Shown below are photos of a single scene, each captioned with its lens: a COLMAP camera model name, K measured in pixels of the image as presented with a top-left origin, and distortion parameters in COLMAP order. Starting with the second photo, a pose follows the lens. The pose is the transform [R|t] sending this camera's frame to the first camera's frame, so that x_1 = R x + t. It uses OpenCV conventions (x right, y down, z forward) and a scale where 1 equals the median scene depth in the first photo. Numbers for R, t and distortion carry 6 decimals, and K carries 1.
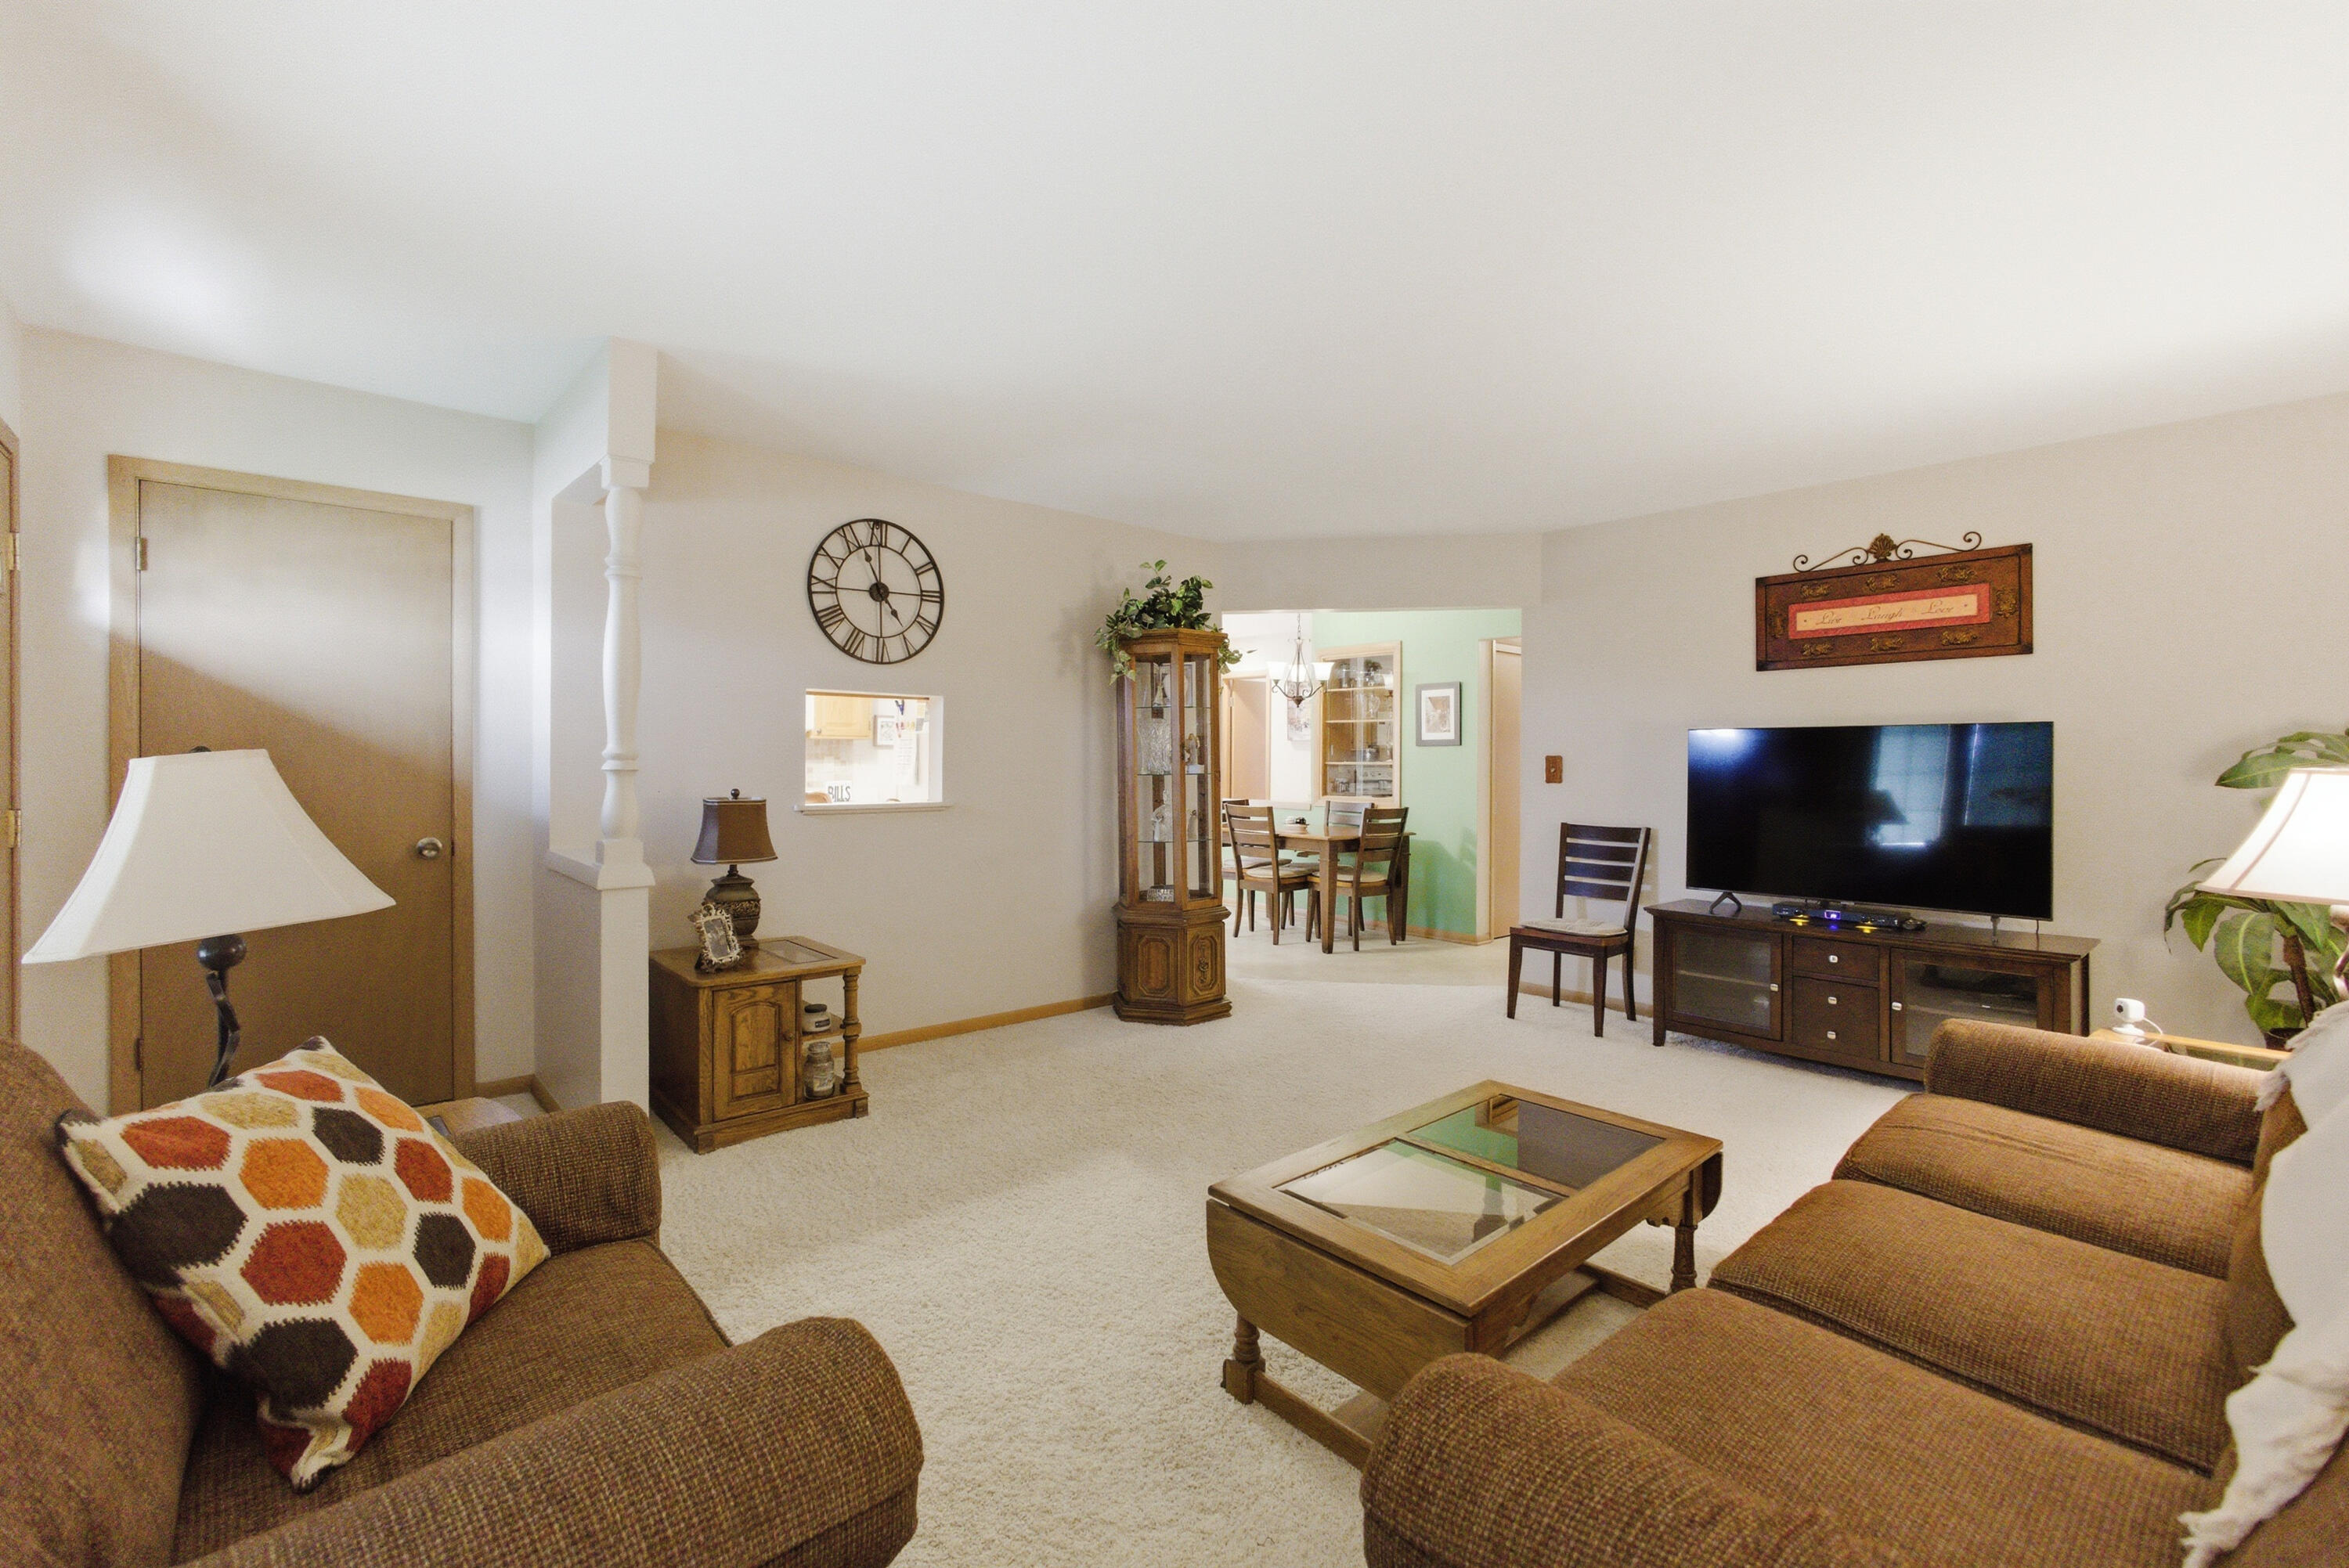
lens RADIAL K [[1013.2, 0, 1163.7], [0, 1013.2, 752.2], [0, 0, 1]] dist [-0.015785, 0.007187]
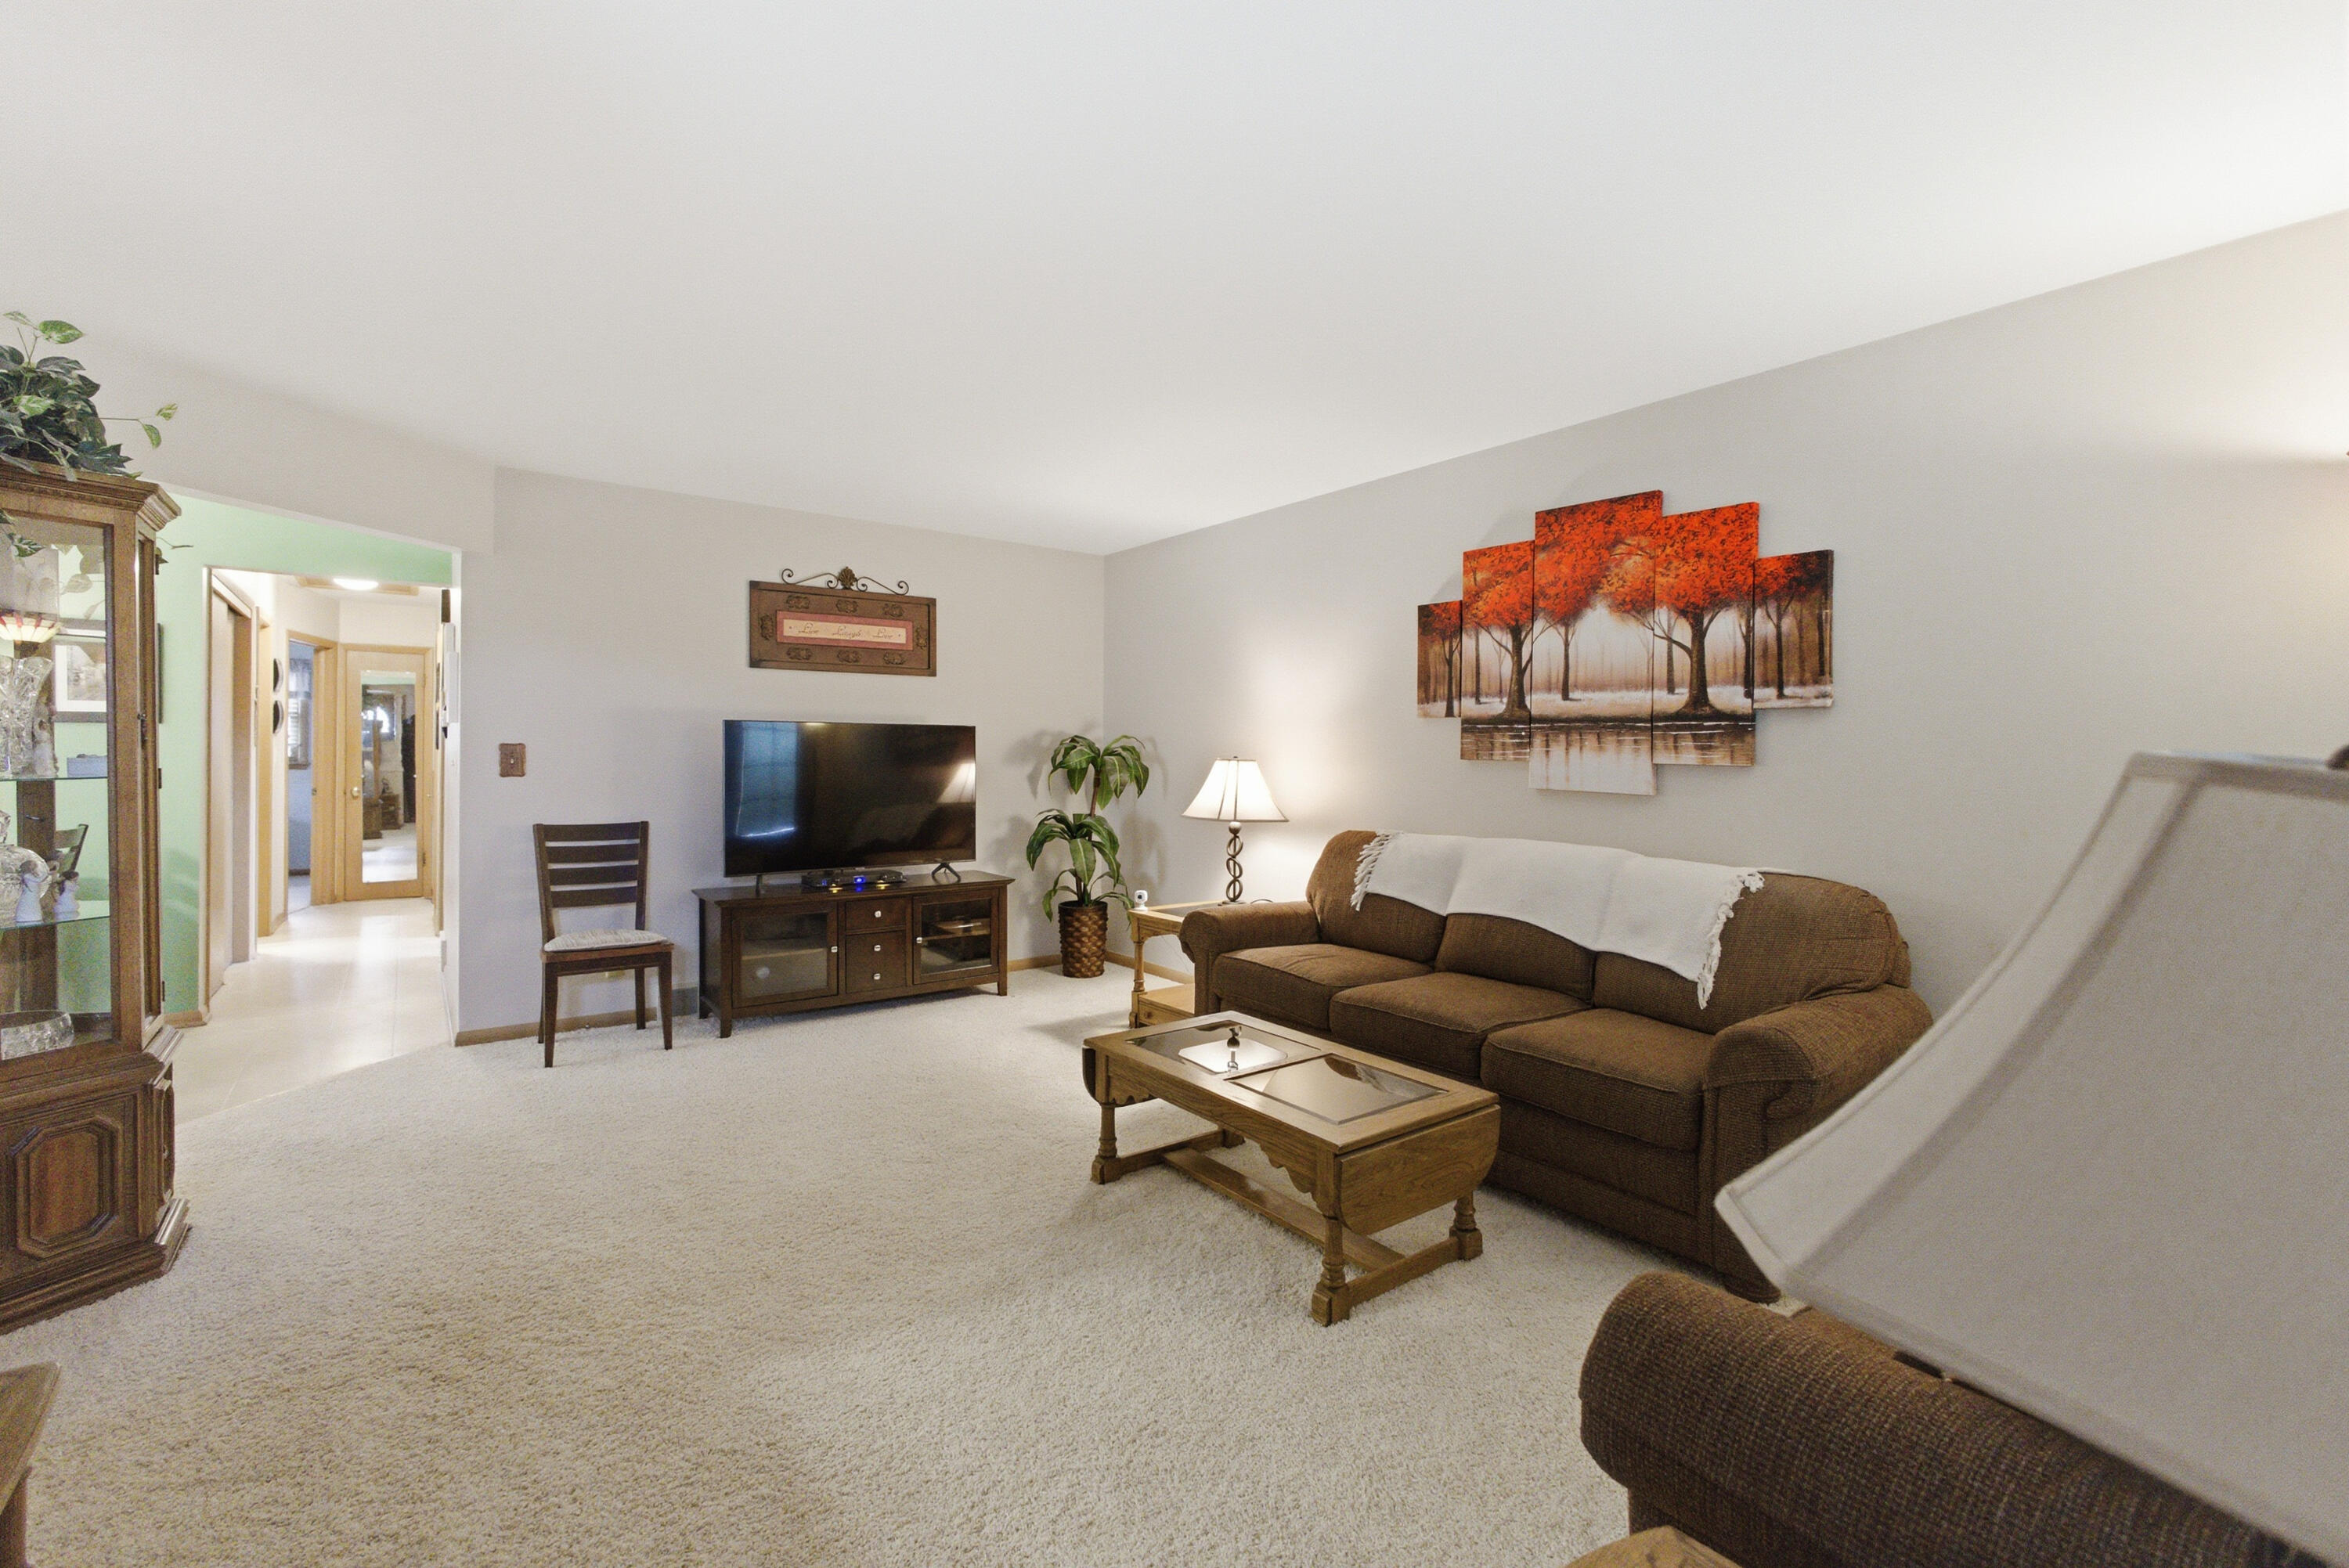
lens RADIAL K [[1015.6, 0, 1166.4], [0, 1015.6, 755.5], [0, 0, 1]] dist [-0.010762, 0.000416]
pose [[0.069472, -0.004245, 0.997575, -0.486285], [-0.015447, 0.999866, 0.005331, 0.000651], [-0.997464, -0.015780, 0.069397, 0.511737]]
